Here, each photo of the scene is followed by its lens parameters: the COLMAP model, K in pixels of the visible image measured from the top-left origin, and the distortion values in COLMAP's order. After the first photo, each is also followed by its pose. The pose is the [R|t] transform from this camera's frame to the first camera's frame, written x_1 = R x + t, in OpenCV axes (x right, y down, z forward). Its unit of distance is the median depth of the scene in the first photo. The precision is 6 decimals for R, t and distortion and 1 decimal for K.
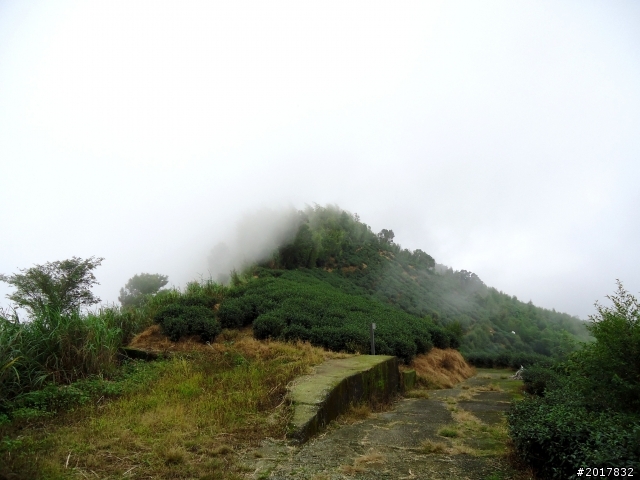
lens RADIAL K [[448.7, 0, 320.0], [0, 448.7, 240.0], [0, 0, 1]] dist [-0.017285, 0.003514]
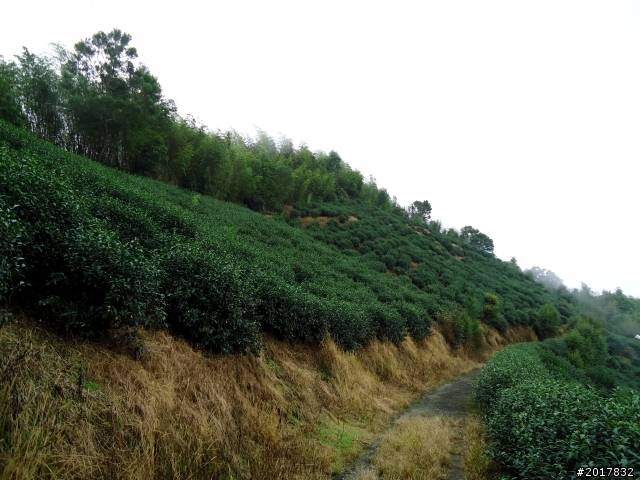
lens RADIAL K [[448.7, 0, 320.0], [0, 448.7, 240.0], [0, 0, 1]] dist [-0.017285, 0.003514]
pose [[0.990287, -0.053441, -0.128361, 0.079610], [0.047270, 0.997597, -0.050652, 0.067625], [0.130760, 0.044092, 0.990433, 0.276999]]
